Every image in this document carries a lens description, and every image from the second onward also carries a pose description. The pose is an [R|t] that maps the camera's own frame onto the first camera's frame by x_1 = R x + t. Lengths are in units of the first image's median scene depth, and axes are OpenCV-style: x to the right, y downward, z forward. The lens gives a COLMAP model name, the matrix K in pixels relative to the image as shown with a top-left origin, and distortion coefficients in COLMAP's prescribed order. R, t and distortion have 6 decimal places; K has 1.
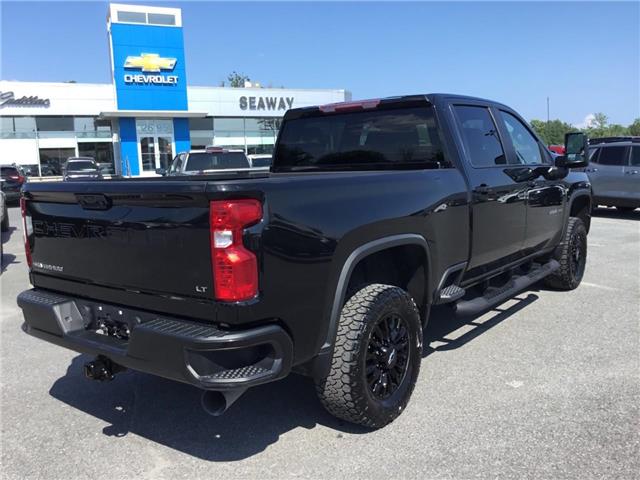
lens RADIAL K [[576.3, 0, 323.2], [0, 576.3, 238.6], [0, 0, 1]] dist [0.108374, -0.212970]
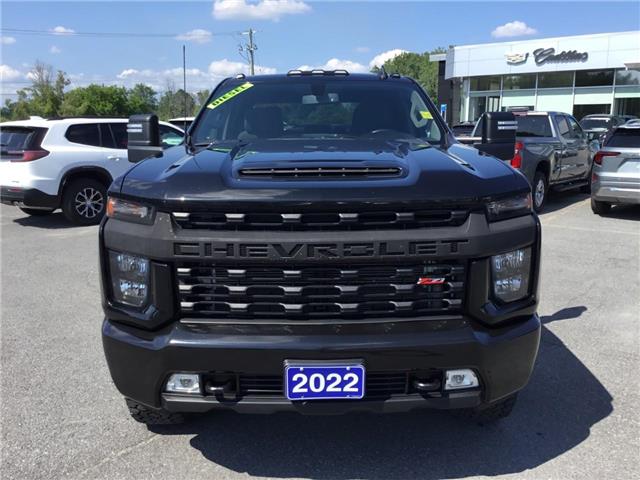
lens RADIAL K [[576.3, 0, 323.2], [0, 576.3, 238.6], [0, 0, 1]] dist [0.108374, -0.212970]
pose [[0.476501, 0.198623, -0.856444, 0.197697], [-0.129809, 0.979364, 0.154907, -0.032461], [0.869538, 0.037361, 0.492451, 0.164304]]
